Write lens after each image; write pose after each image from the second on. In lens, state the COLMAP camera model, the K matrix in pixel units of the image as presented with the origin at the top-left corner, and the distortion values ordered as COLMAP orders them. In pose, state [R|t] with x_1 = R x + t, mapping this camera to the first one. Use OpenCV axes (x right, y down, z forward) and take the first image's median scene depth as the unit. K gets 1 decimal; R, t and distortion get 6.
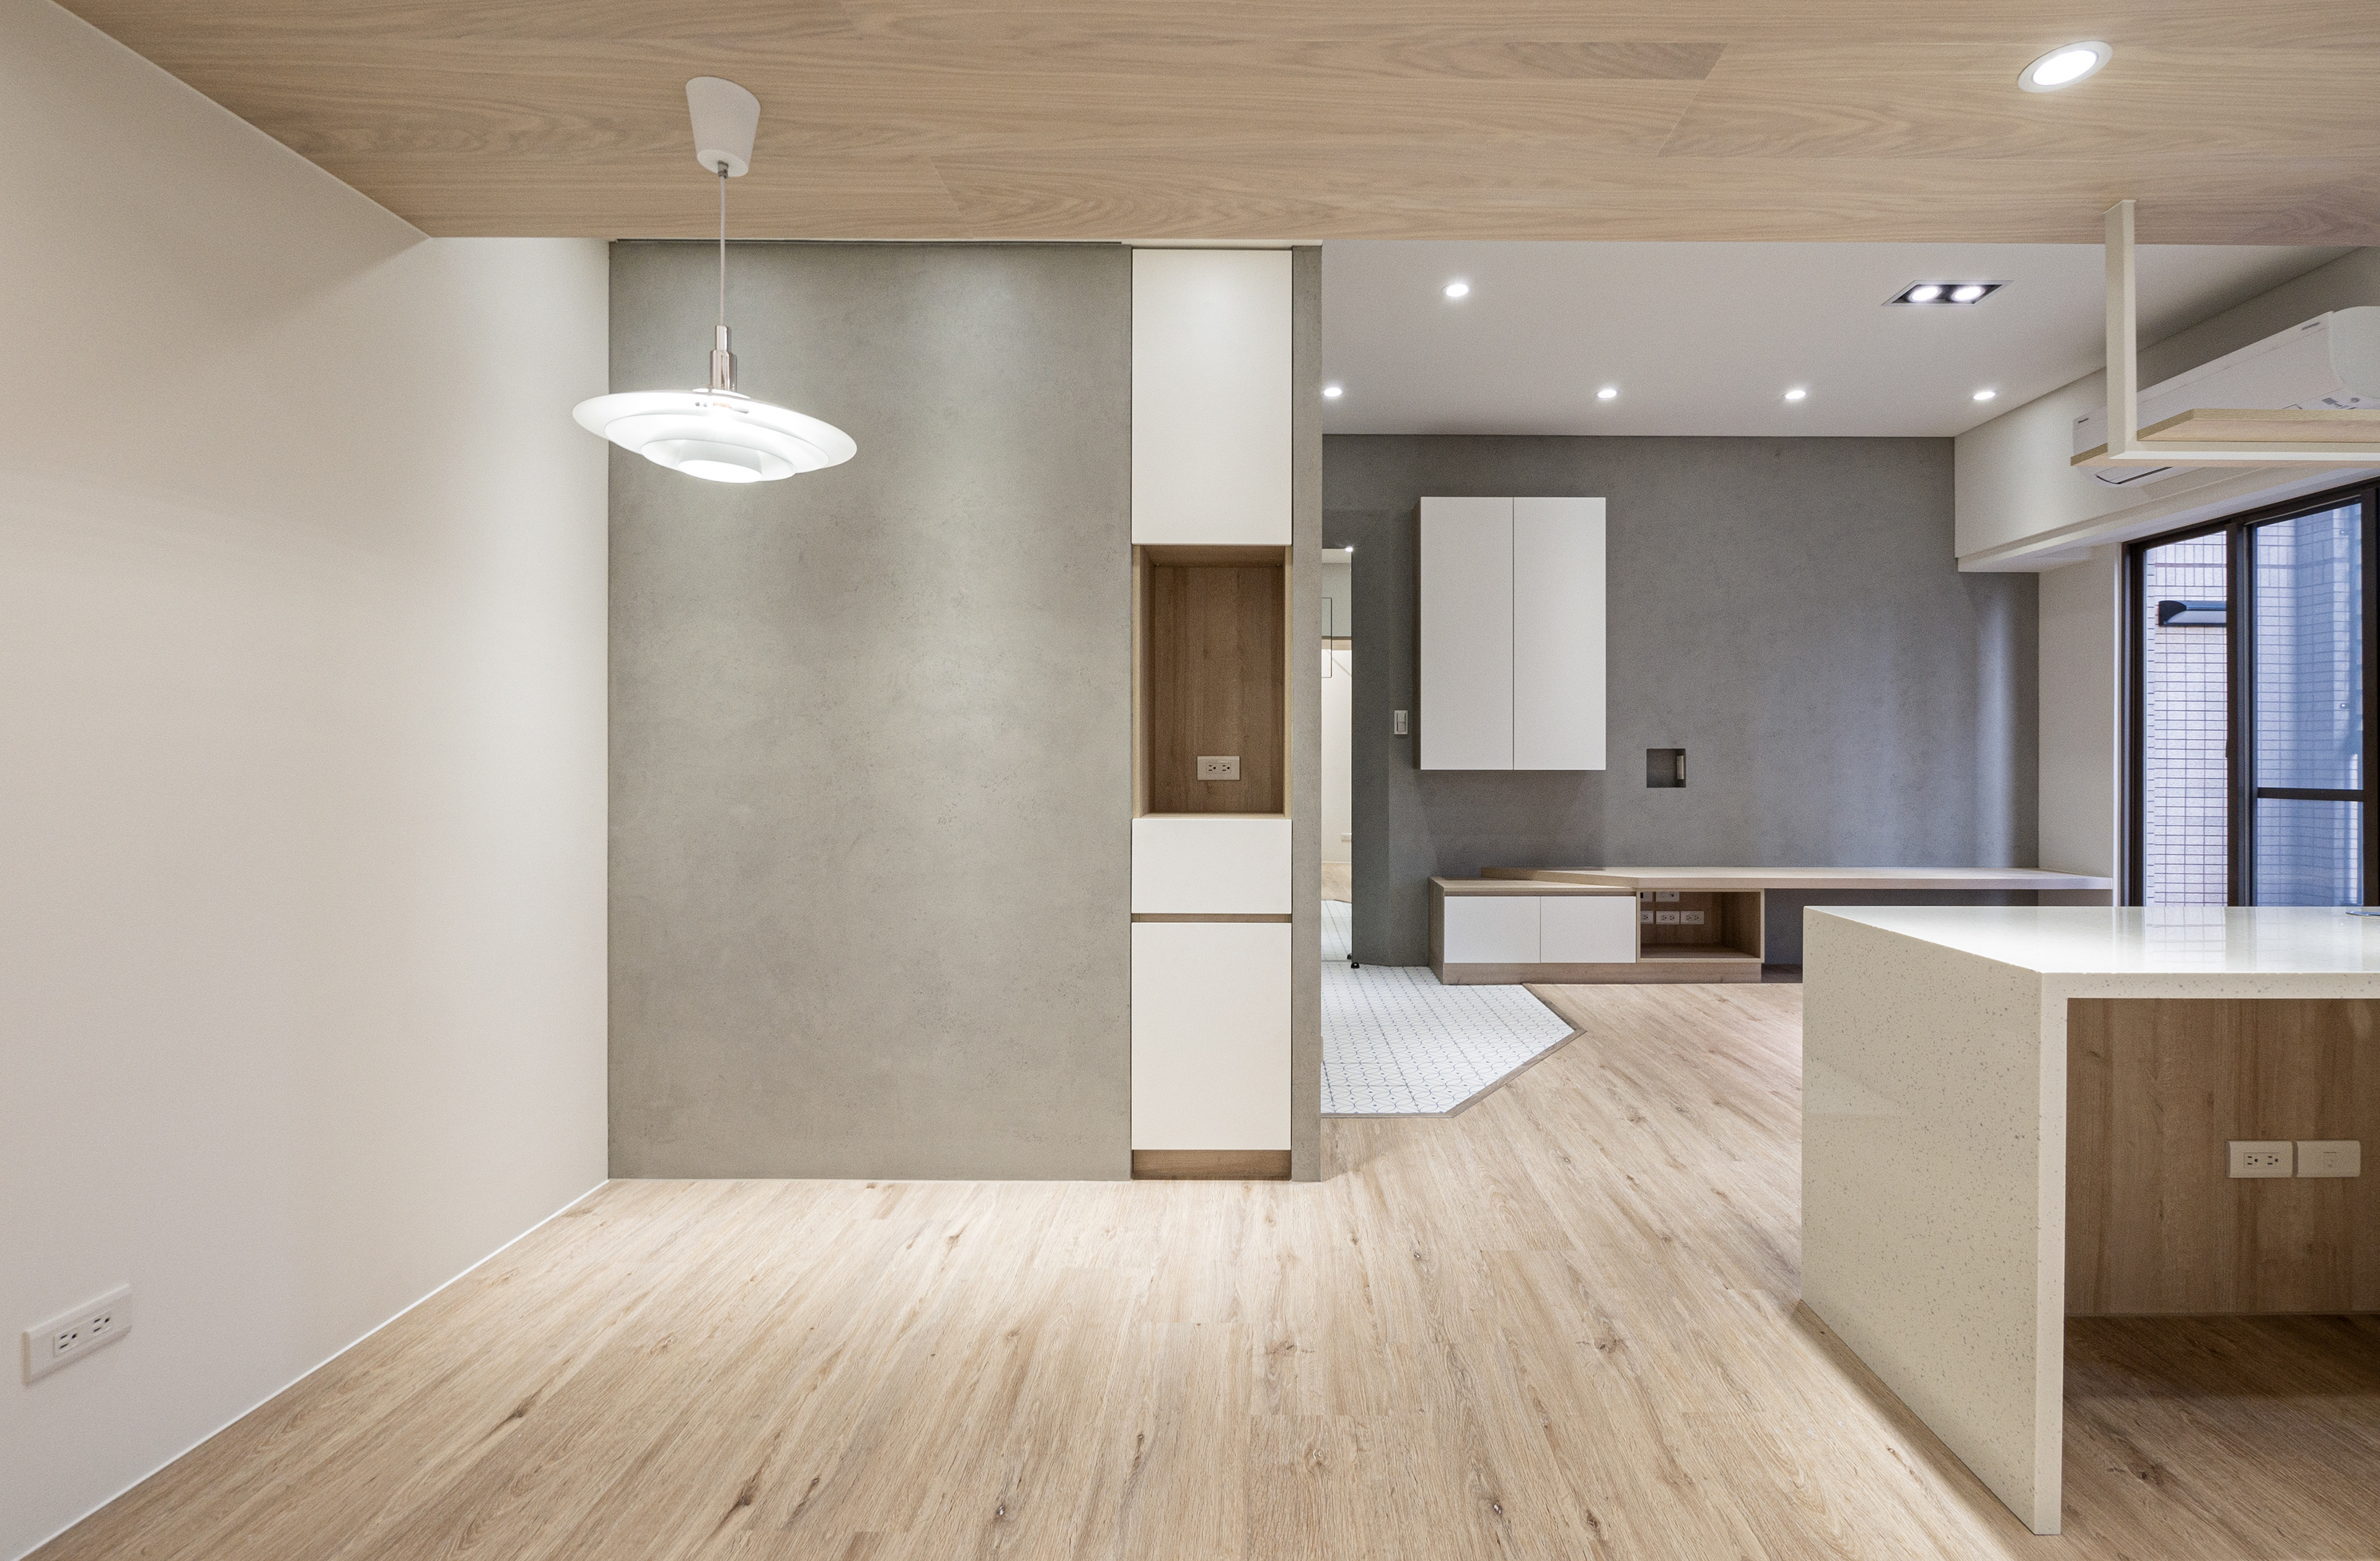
lens RADIAL K [[1012.8, 0, 1271.9], [0, 1012.8, 759.8], [0, 0, 1]] dist [-0.009013, 0.001895]
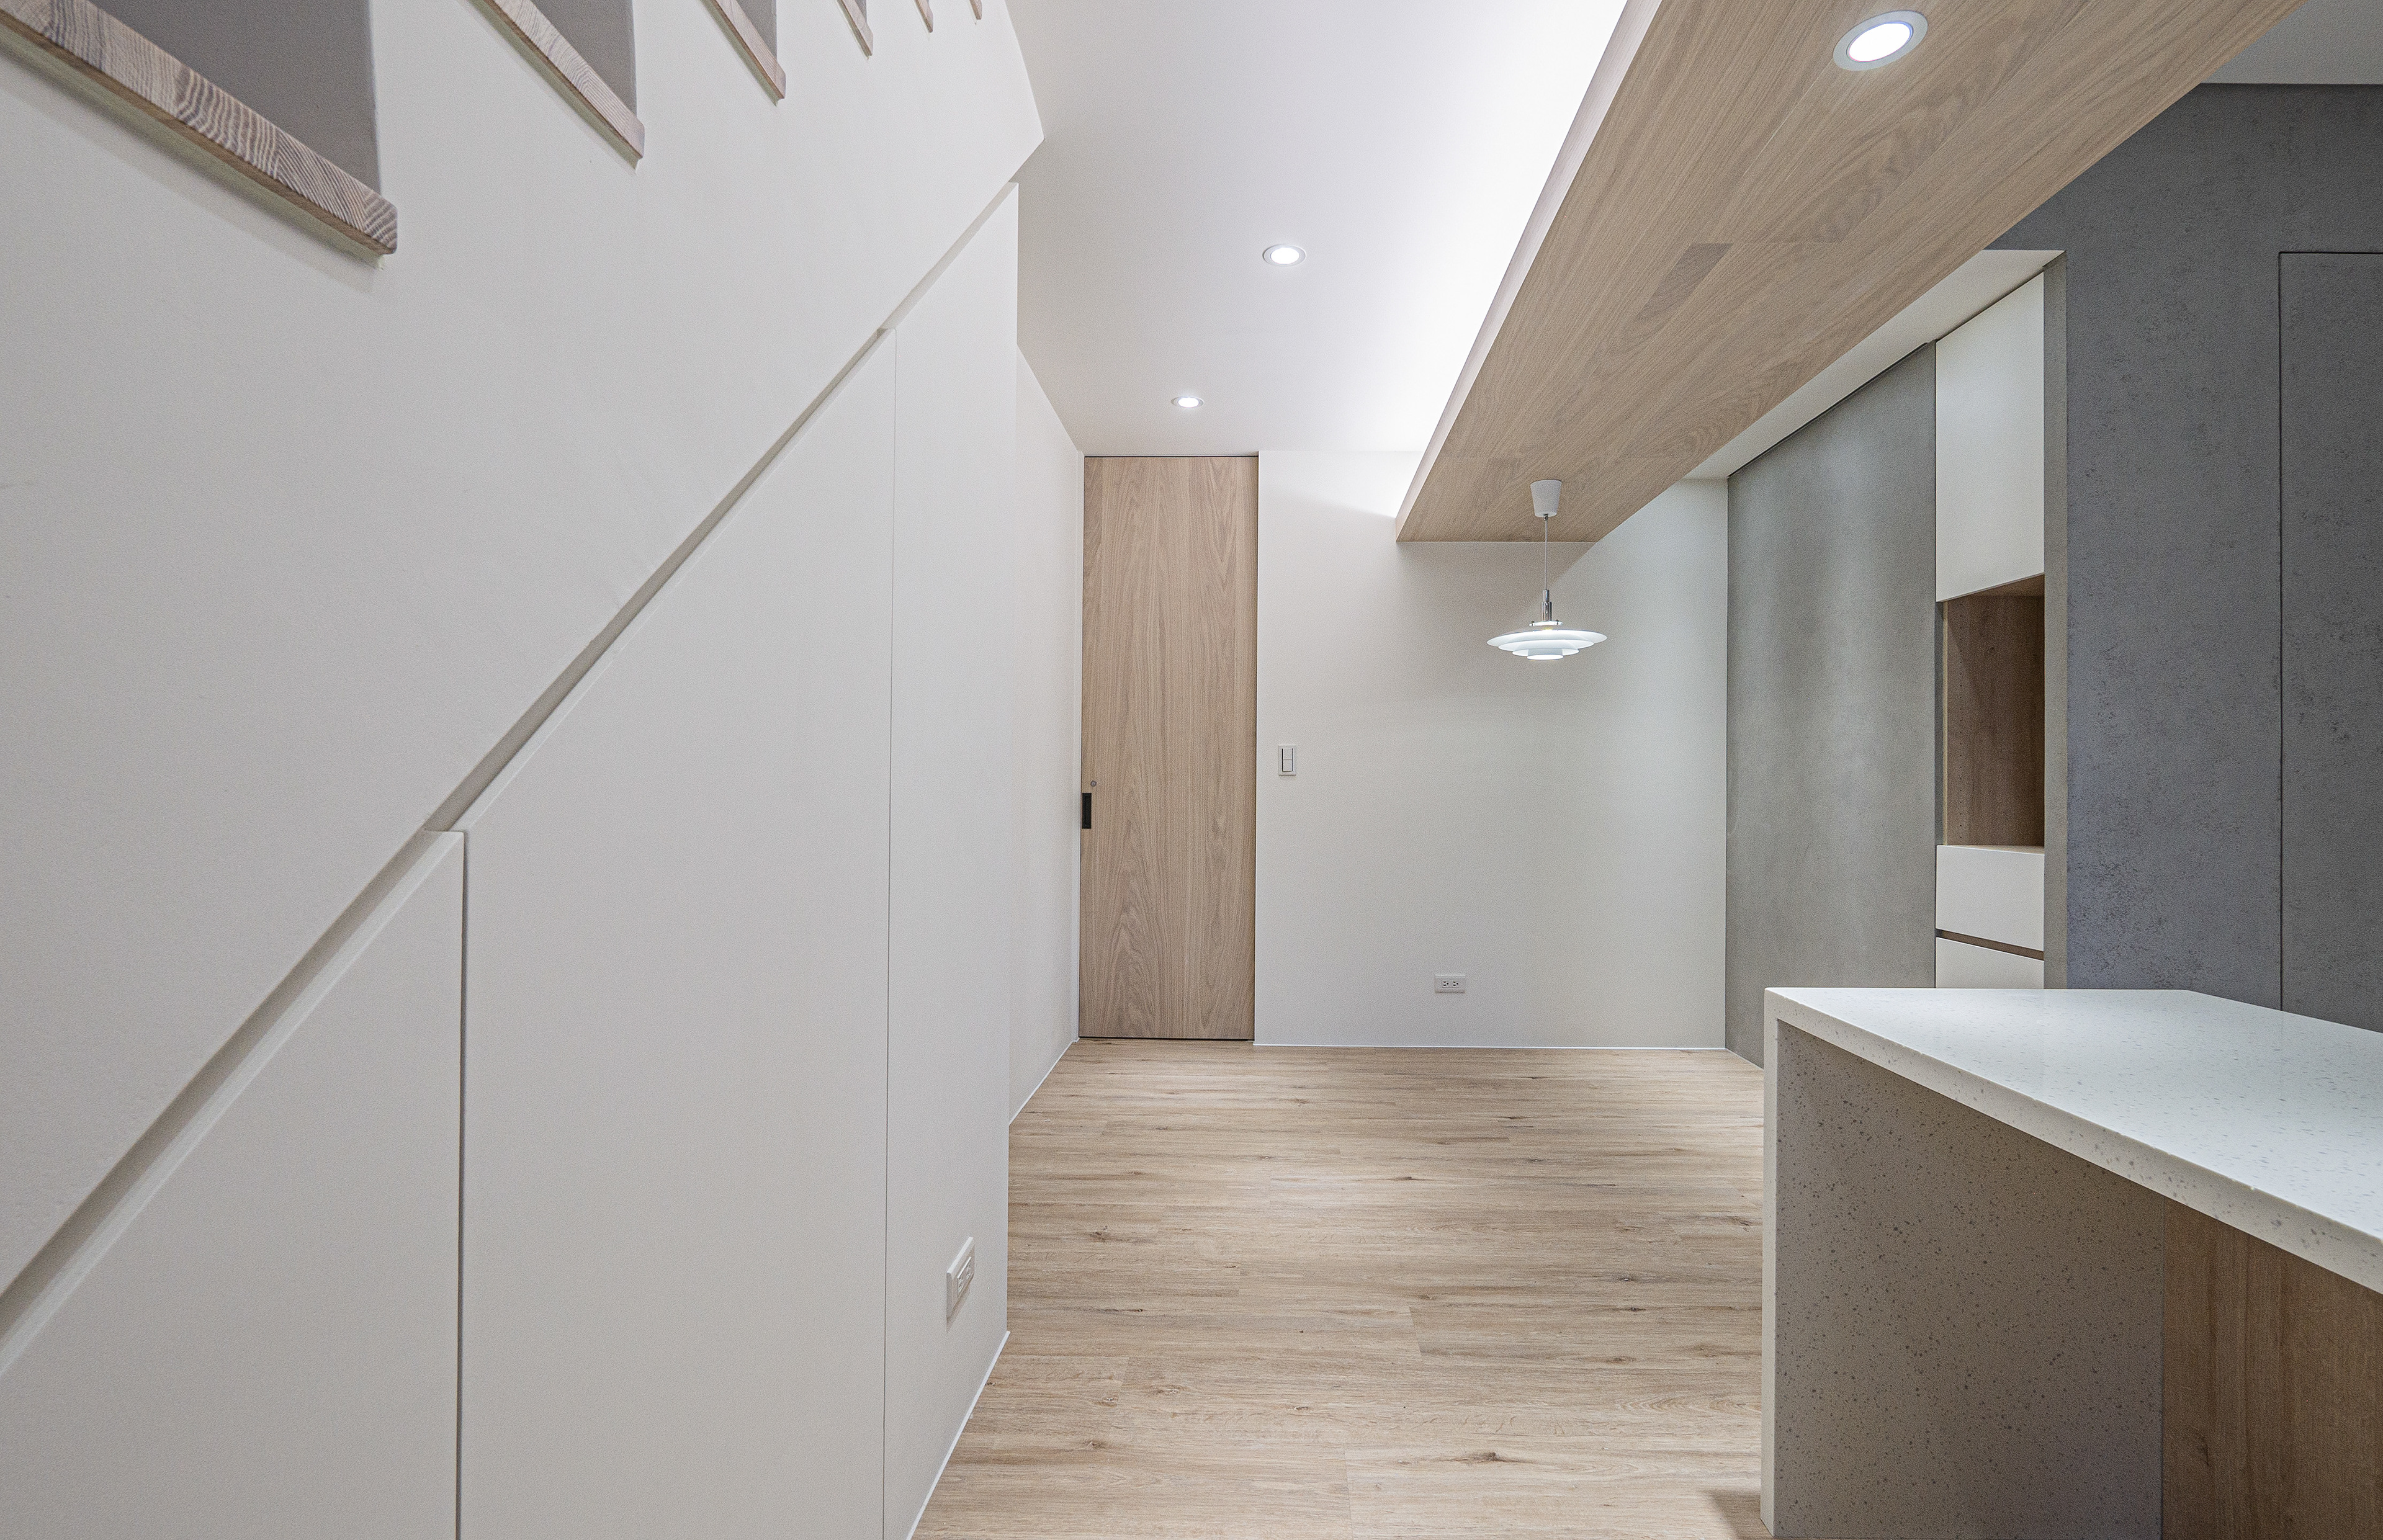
lens RADIAL K [[1013.8, 0, 1253.0], [0, 1013.8, 779.0], [0, 0, 1]] dist [-0.009013, 0.001895]
pose [[-0.022367, -0.012996, -0.999665, 0.930636], [-0.005803, 0.999900, -0.012869, 0.002910], [0.999733, 0.005513, -0.022441, 0.242972]]
